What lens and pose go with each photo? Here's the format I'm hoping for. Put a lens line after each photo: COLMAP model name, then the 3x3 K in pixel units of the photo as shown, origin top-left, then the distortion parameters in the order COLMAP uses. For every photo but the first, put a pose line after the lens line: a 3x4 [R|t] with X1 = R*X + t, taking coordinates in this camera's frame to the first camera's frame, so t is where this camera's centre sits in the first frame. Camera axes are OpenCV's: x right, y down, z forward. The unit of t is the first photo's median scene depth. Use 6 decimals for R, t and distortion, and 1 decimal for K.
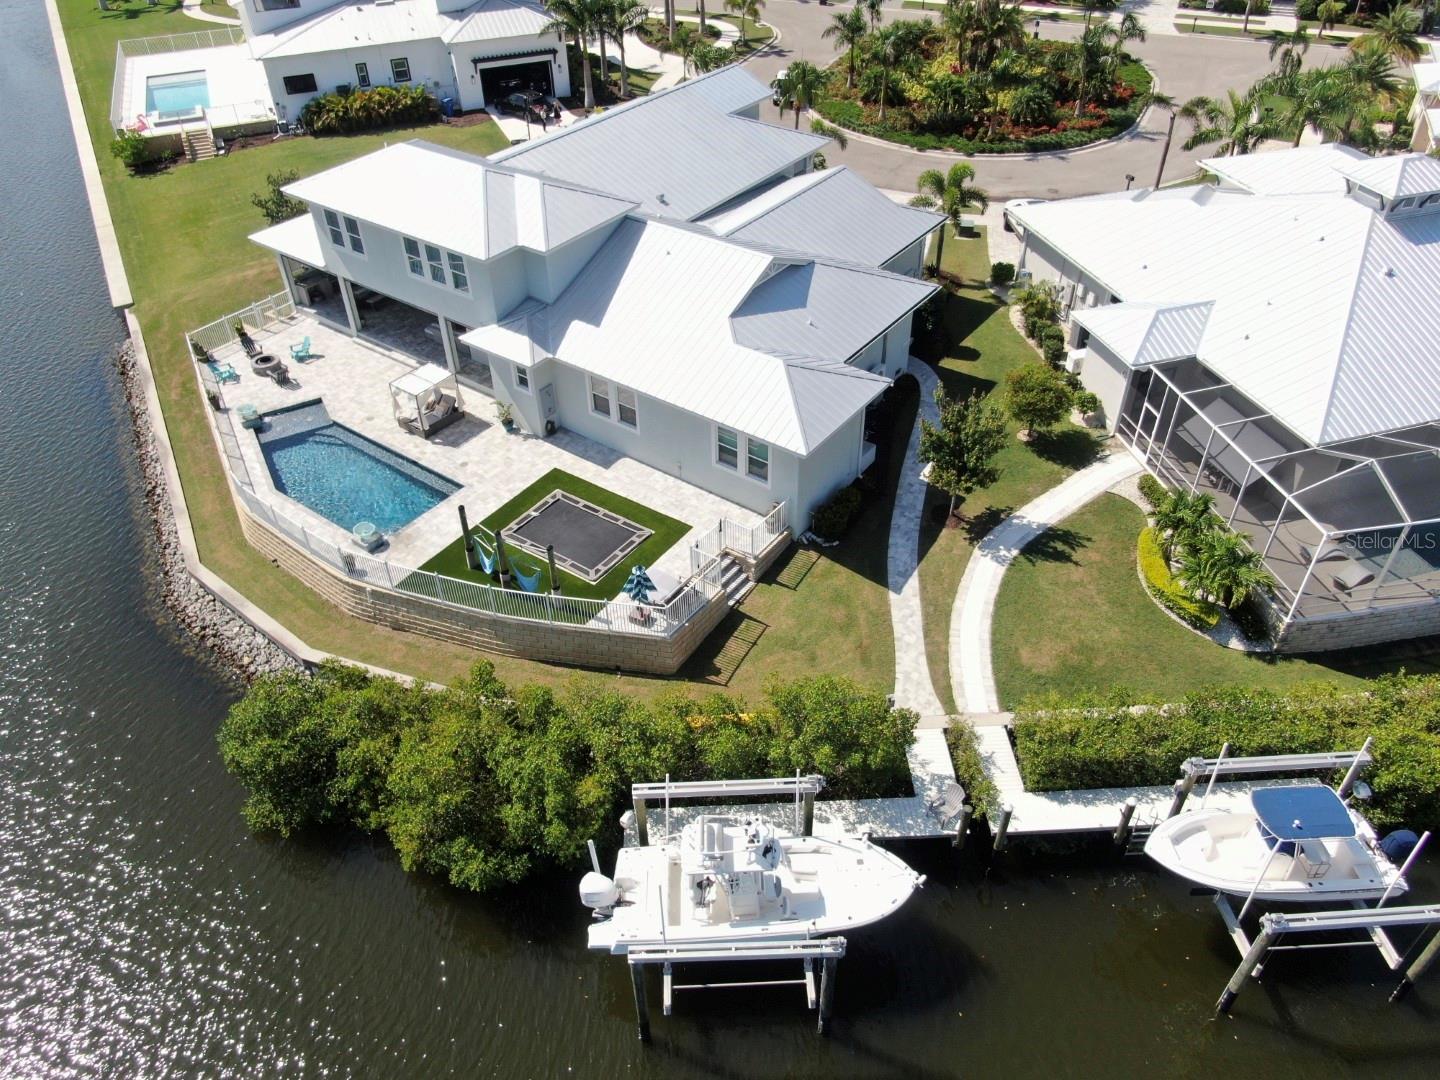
lens RADIAL K [[1042.7, 0, 720.0], [0, 1042.7, 540.0], [0, 0, 1]] dist [-0.007077, 0.004561]
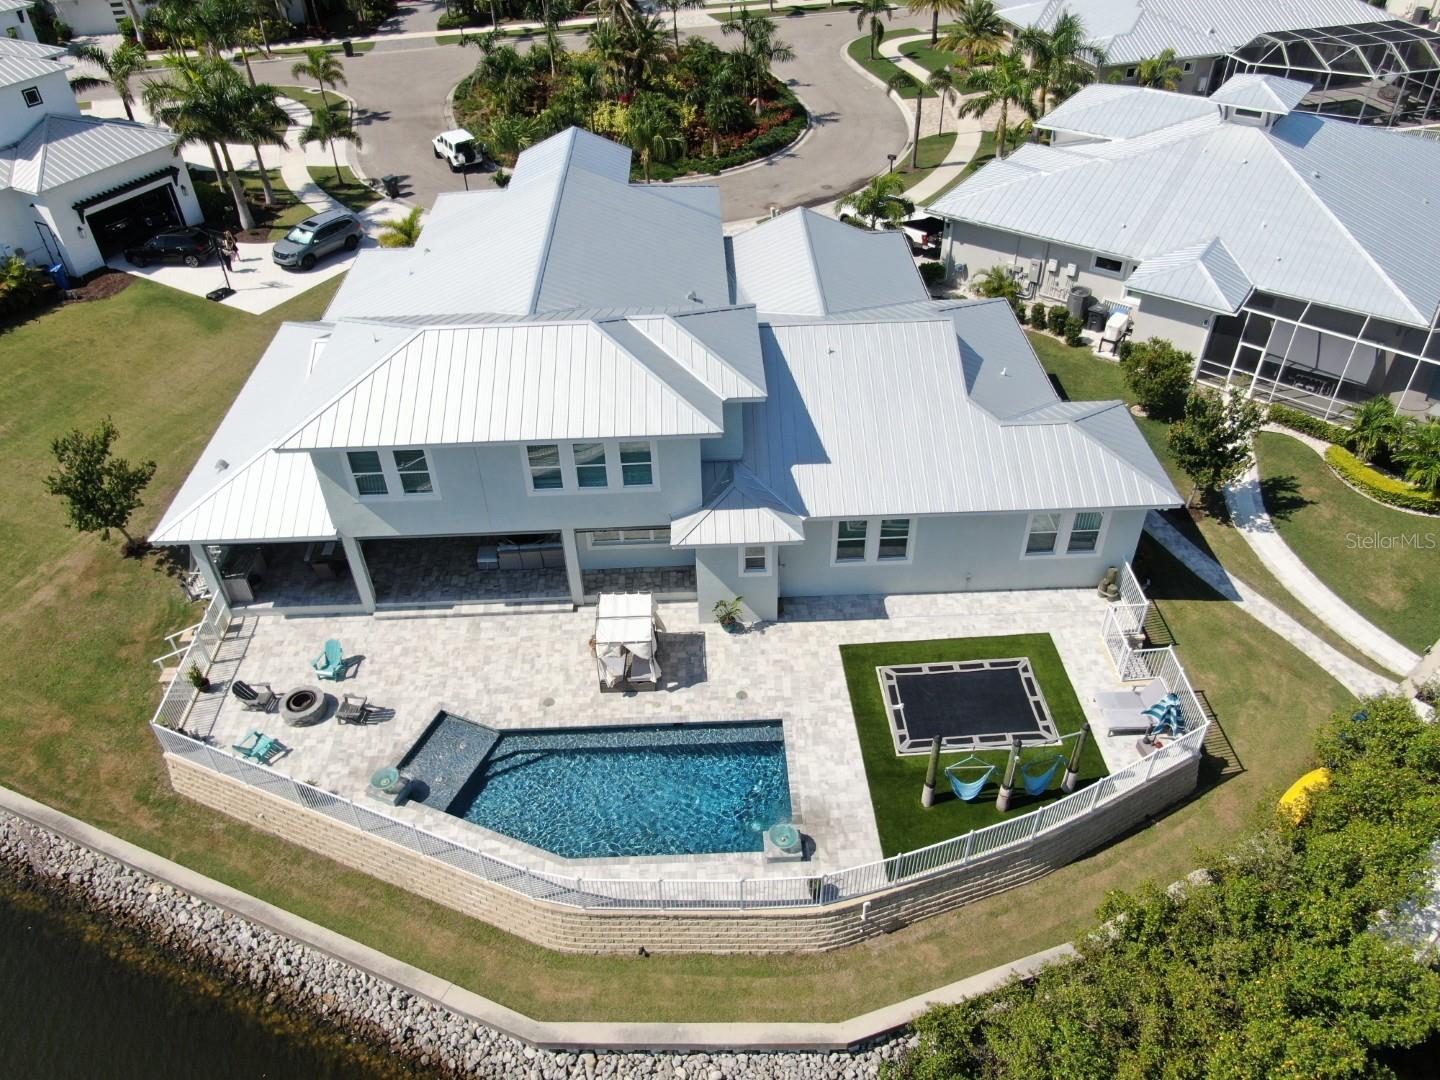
lens RADIAL K [[1042.7, 0, 720.0], [0, 1042.7, 540.0], [0, 0, 1]] dist [-0.007077, 0.004561]
pose [[0.782313, -0.394675, 0.481889, -0.571383], [0.400028, 0.911355, 0.096997, -0.251900], [-0.477455, 0.116887, 0.870847, 0.335559]]
